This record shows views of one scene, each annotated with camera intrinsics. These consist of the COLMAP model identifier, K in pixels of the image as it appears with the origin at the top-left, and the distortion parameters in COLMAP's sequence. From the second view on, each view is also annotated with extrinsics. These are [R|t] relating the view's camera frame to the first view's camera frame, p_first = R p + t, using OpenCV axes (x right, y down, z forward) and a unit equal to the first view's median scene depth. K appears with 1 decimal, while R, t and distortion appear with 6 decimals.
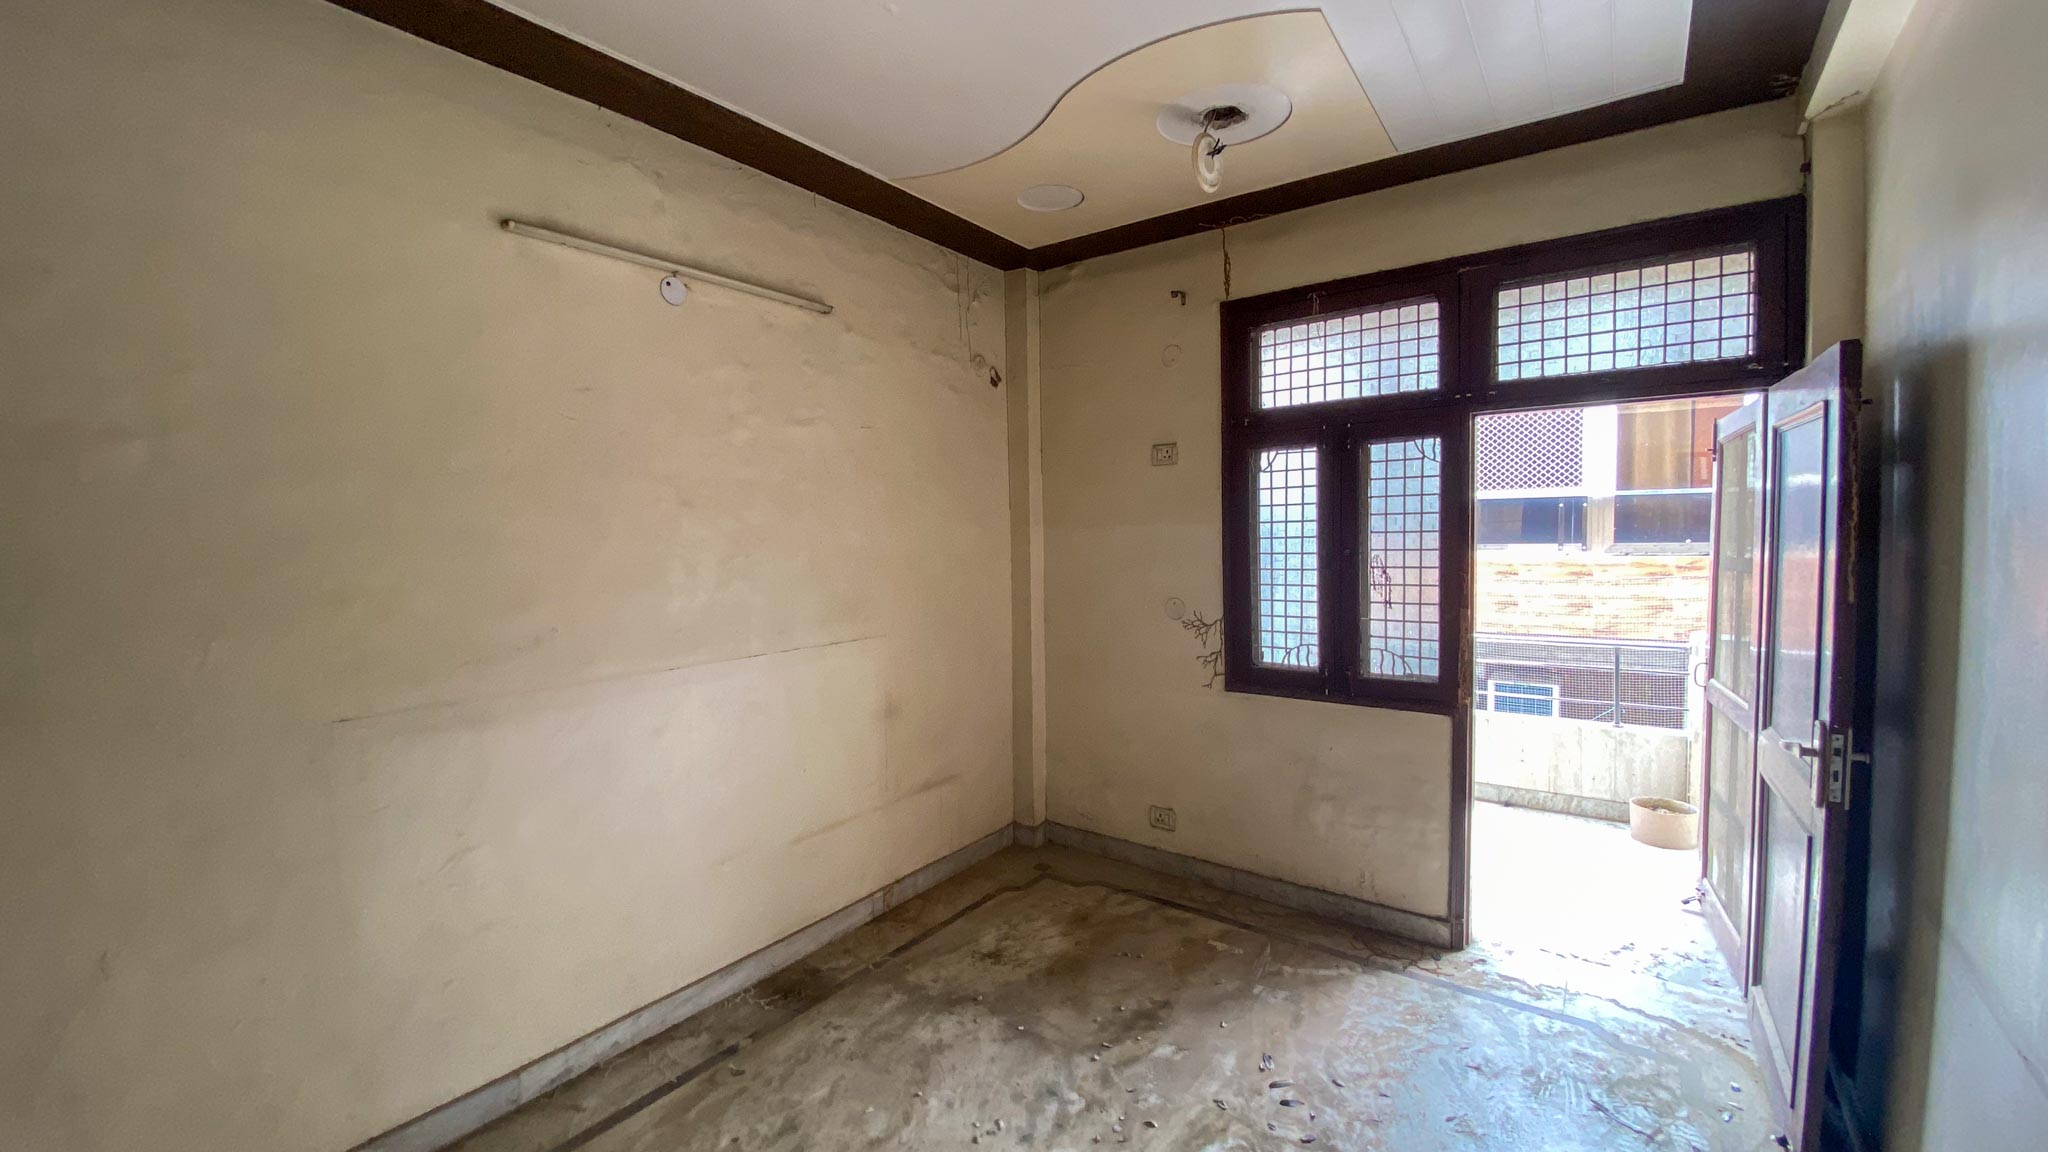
lens RADIAL K [[820.2, 0, 1021.4], [0, 820.2, 573.3], [0, 0, 1]] dist [0.025748, -0.021295]
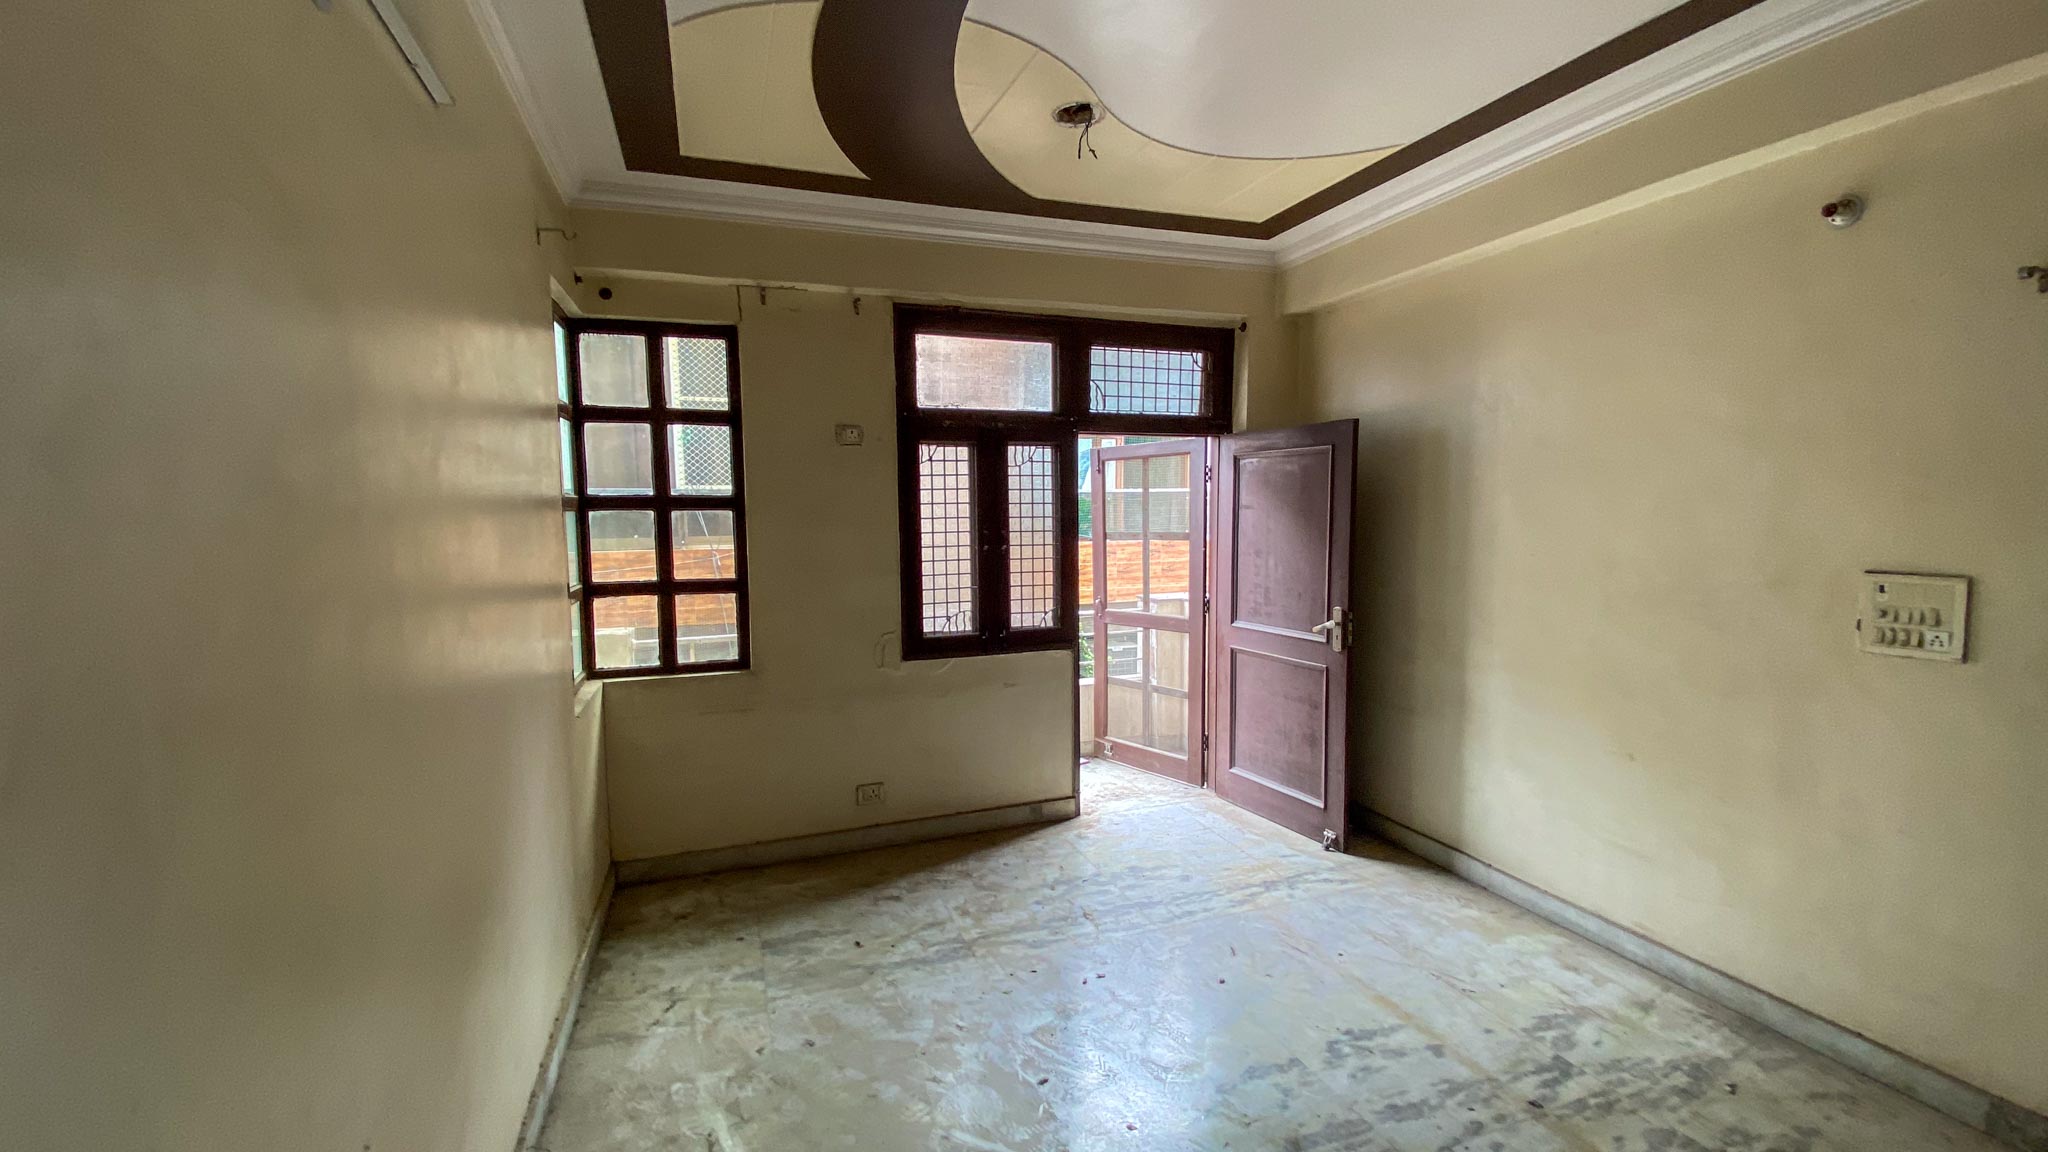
lens RADIAL K [[837.5, 0, 1016.5], [0, 837.5, 573.2], [0, 0, 1]] dist [0.086368, -0.066598]
pose [[0.563036, -0.054941, 0.824604, -0.647506], [0.039853, 0.998432, 0.039311, -0.014053], [-0.825471, 0.010730, 0.564343, 0.267454]]
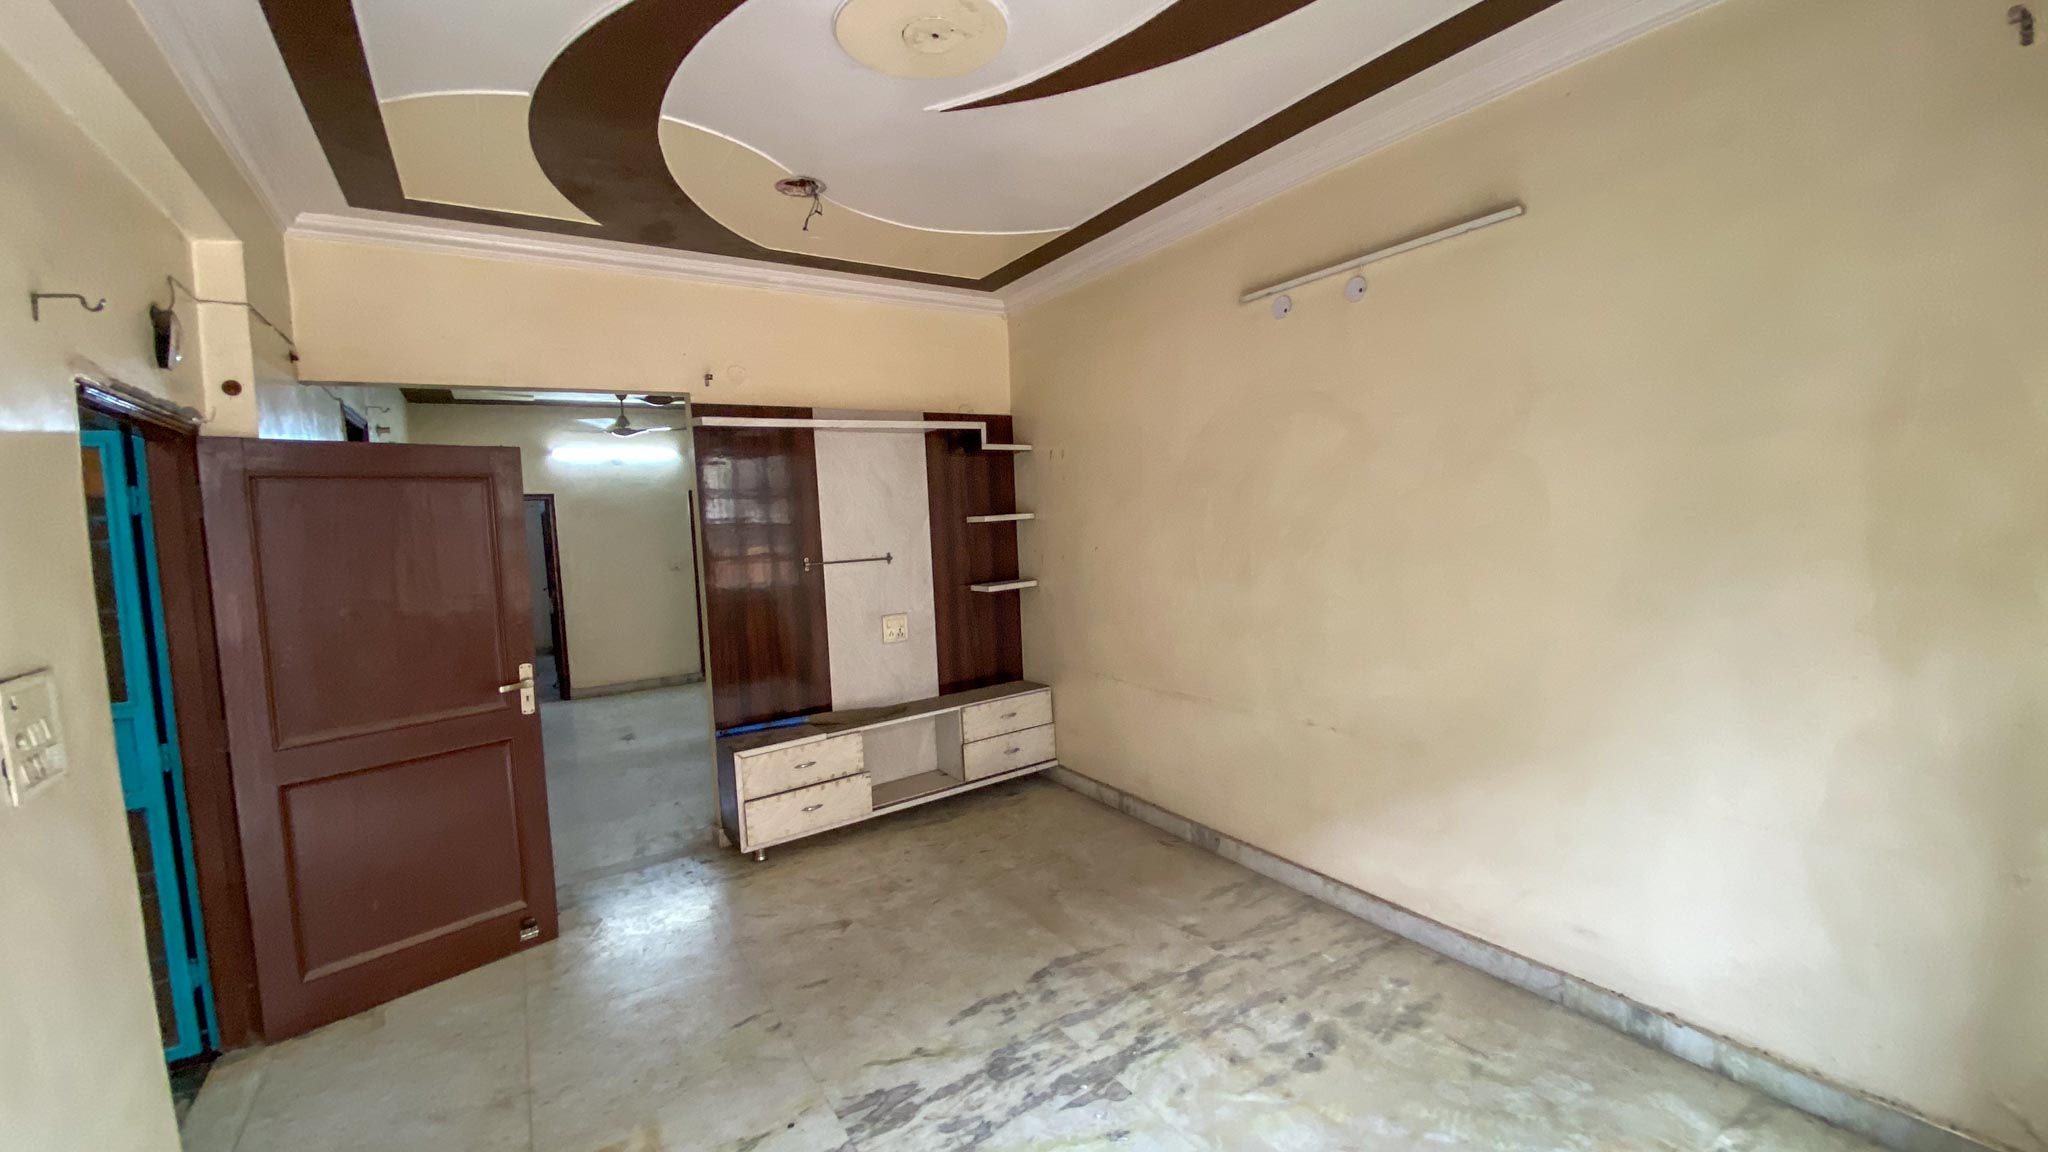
lens RADIAL K [[837.5, 0, 1016.5], [0, 837.5, 573.2], [0, 0, 1]] dist [0.086368, -0.066598]
pose [[-0.395445, 0.101150, -0.912903, 0.583834], [0.012772, 0.994427, 0.104650, -0.056588], [0.918401, 0.029724, -0.394533, 0.771761]]
